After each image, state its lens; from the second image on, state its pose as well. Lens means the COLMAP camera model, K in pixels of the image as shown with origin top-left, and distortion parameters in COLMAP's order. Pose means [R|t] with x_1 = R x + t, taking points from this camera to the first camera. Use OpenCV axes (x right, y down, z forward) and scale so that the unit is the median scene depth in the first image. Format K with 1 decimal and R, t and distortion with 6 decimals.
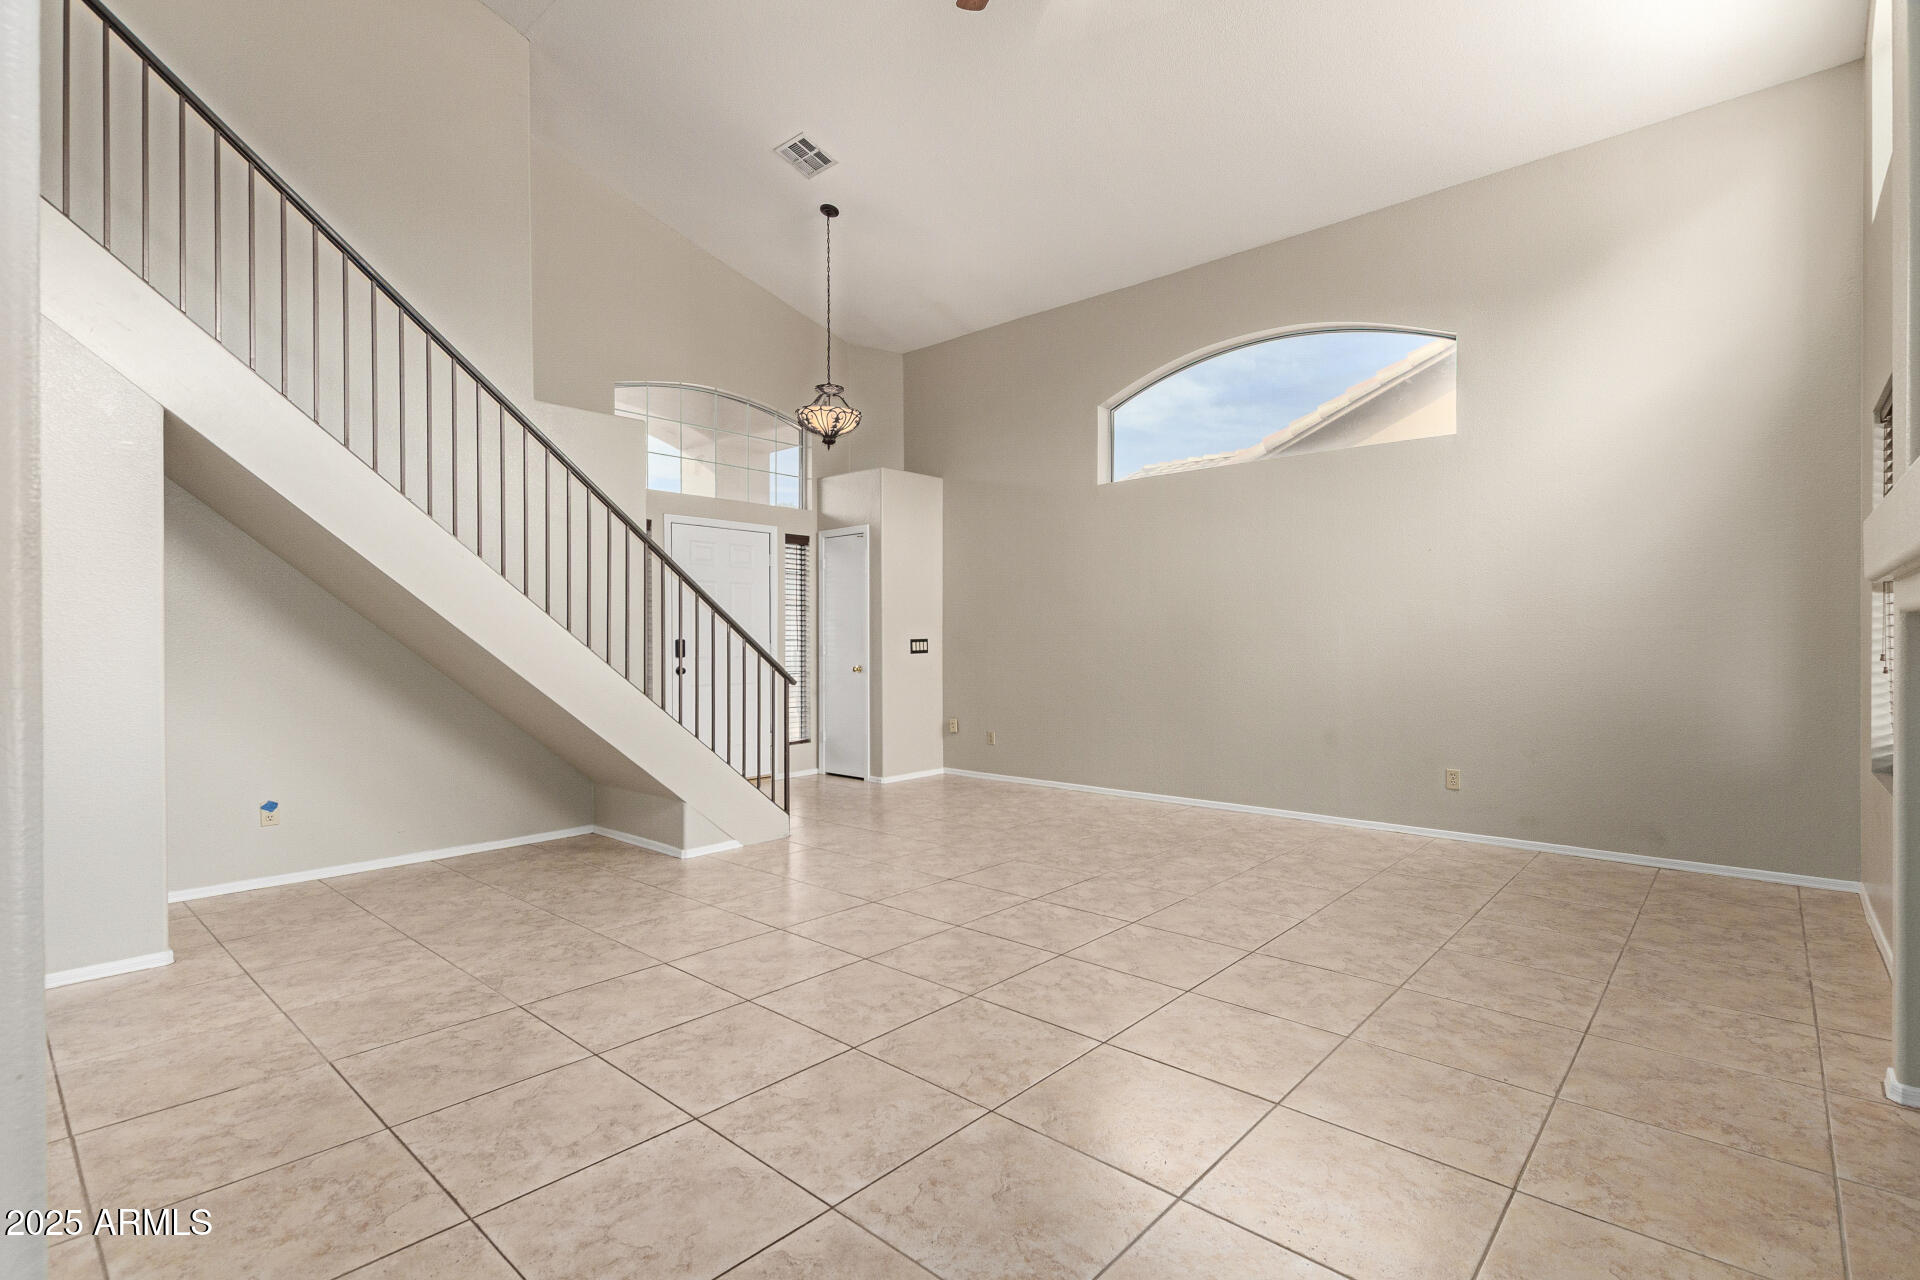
lens RADIAL K [[897.6, 0, 954.5], [0, 897.6, 650.9], [0, 0, 1]] dist [0.001046, -0.001152]
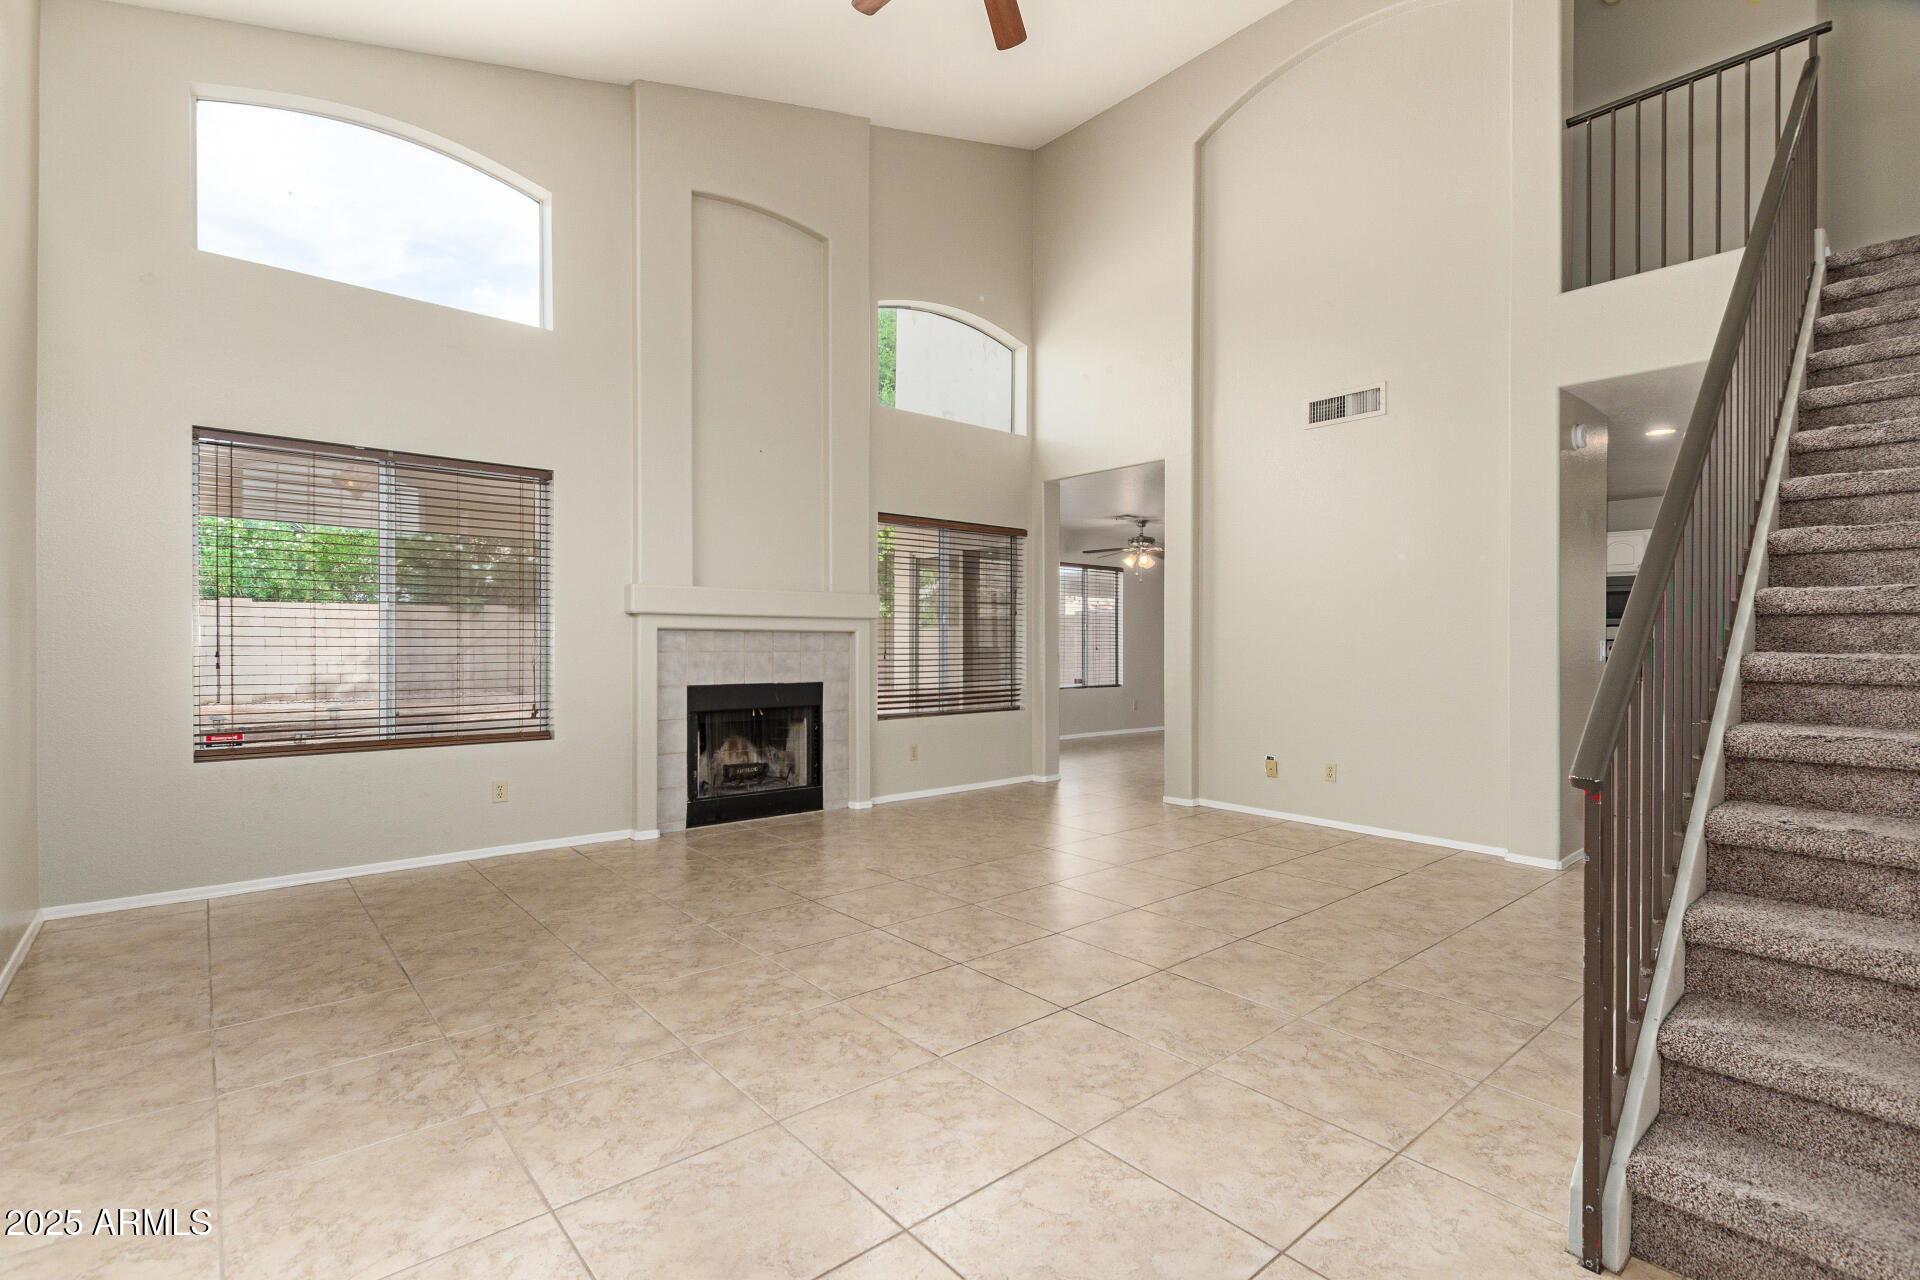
lens RADIAL K [[879.8, 0, 960.0], [0, 879.8, 640.0], [0, 0, 1]] dist [0.001454, 0.000011]
pose [[-0.991676, -0.002020, 0.128740, -0.011772], [-0.000790, 0.999954, 0.009608, -0.018209], [-0.128754, 0.009426, -0.991632, 1.659958]]
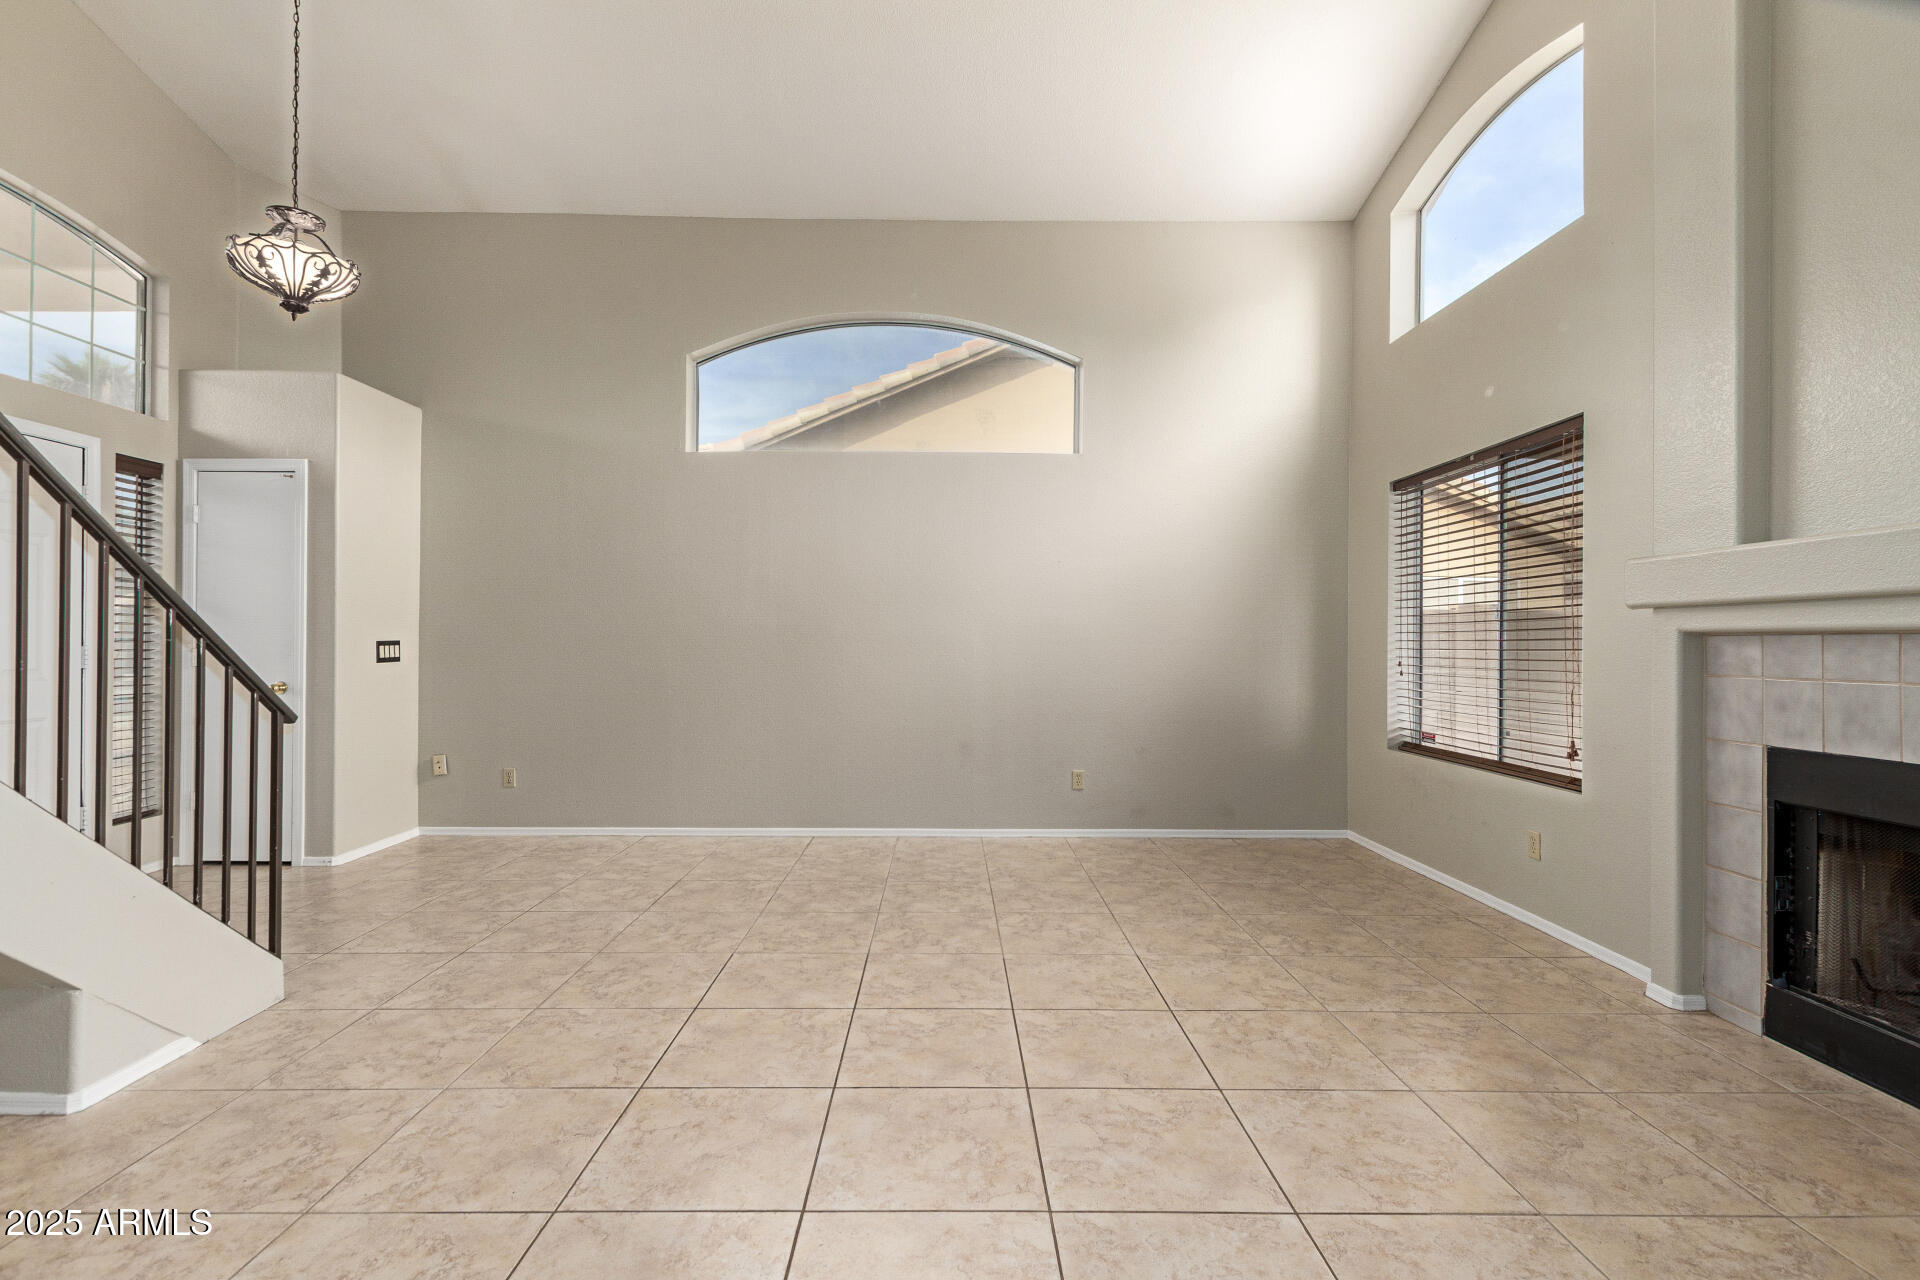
lens RADIAL K [[884.0, 0, 955.1], [0, 884.0, 652.1], [0, 0, 1]] dist [0.003170, -0.000407]
pose [[0.737993, 0.001566, 0.674807, -0.307790], [0.000108, 0.999997, -0.002438, -0.005861], [-0.674809, 0.001872, 0.737990, 0.397362]]
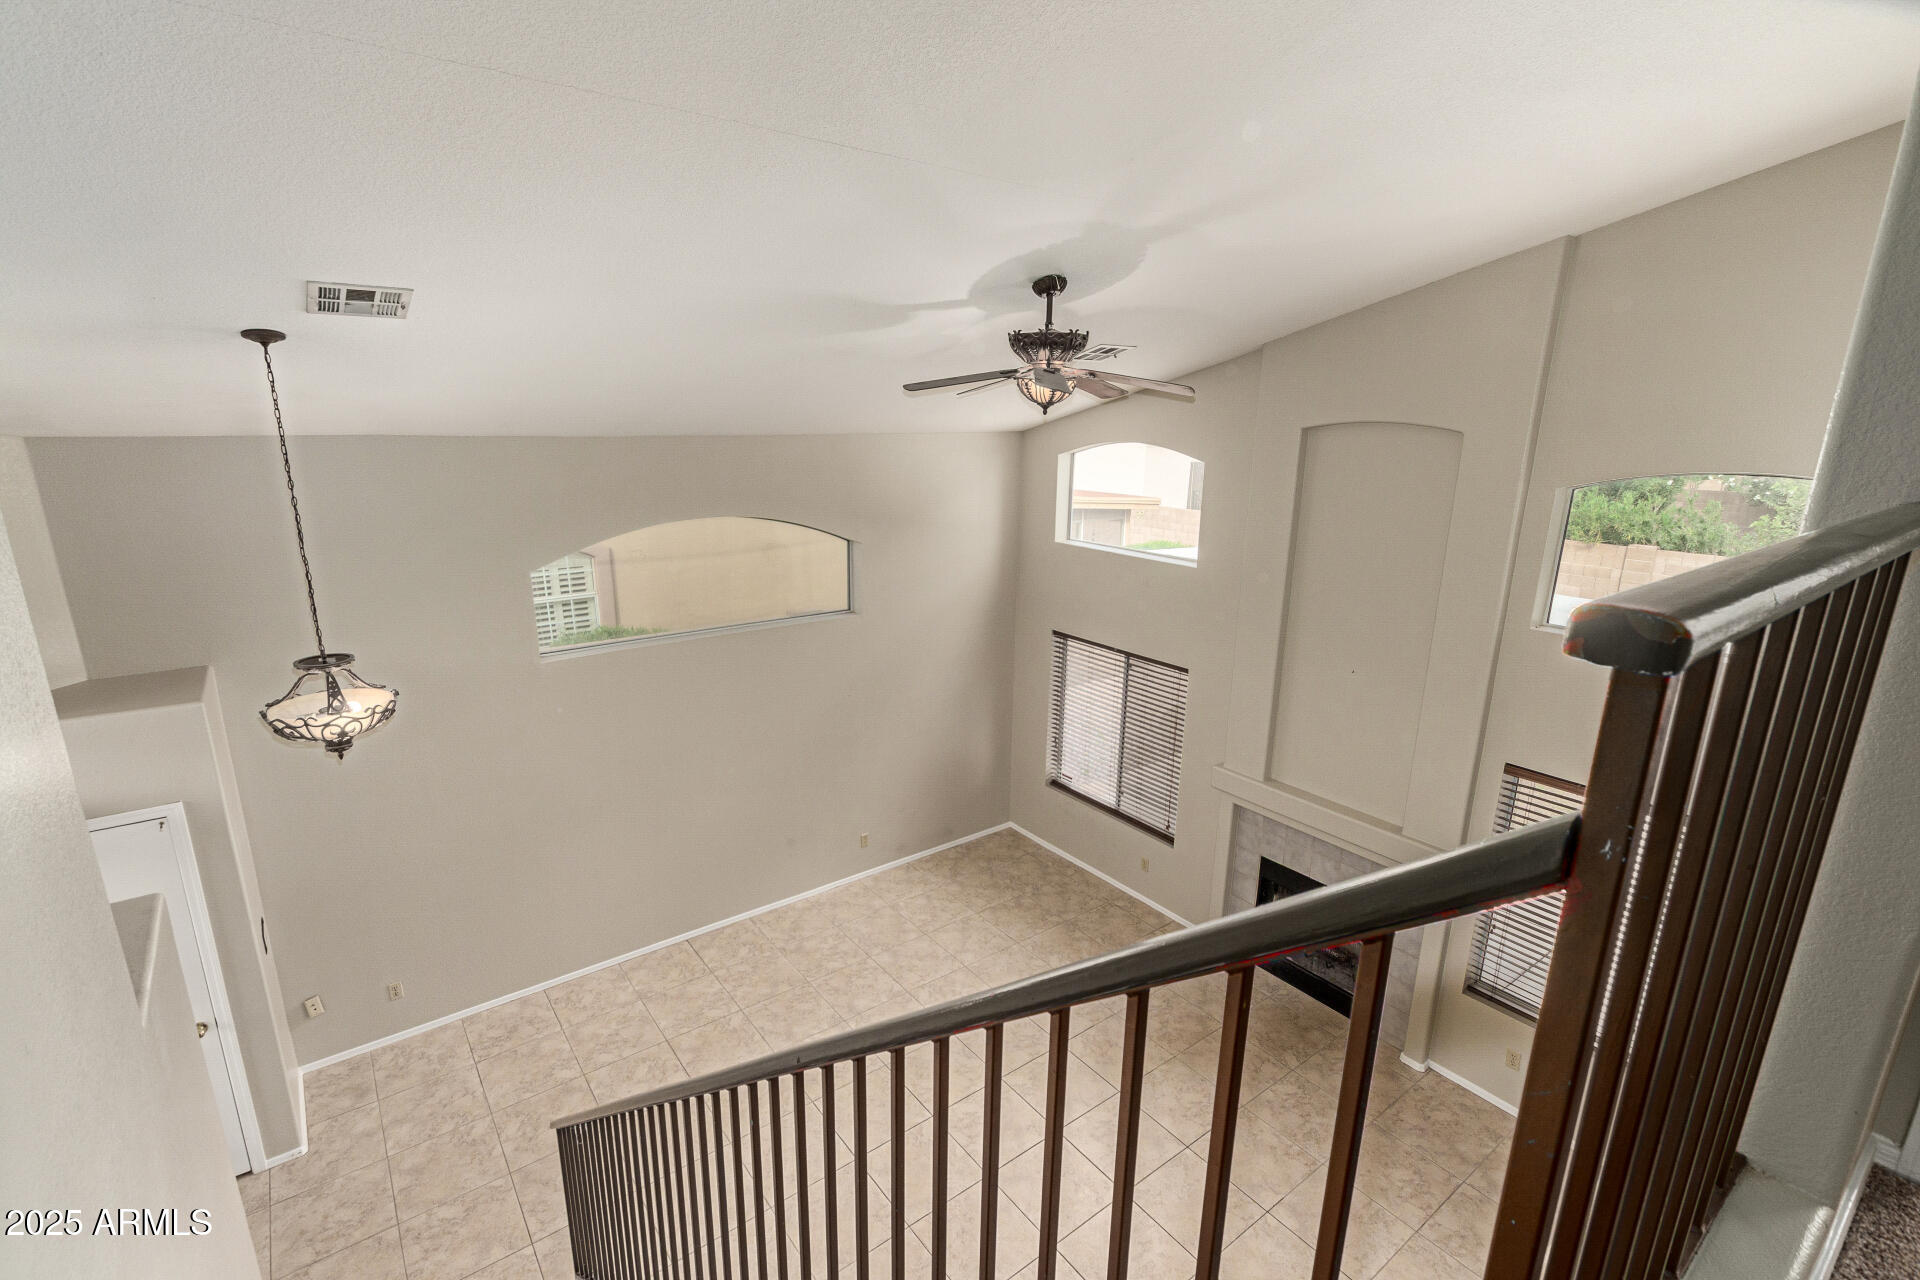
lens RADIAL K [[871.0, 0, 965.0], [0, 871.0, 670.7], [0, 0, 1]] dist [-0.003576, -0.001292]
pose [[0.177463, -0.271886, 0.945825, -0.862162], [-0.007220, 0.960694, 0.277515, -0.645988], [-0.984101, -0.056077, 0.168525, 0.734425]]
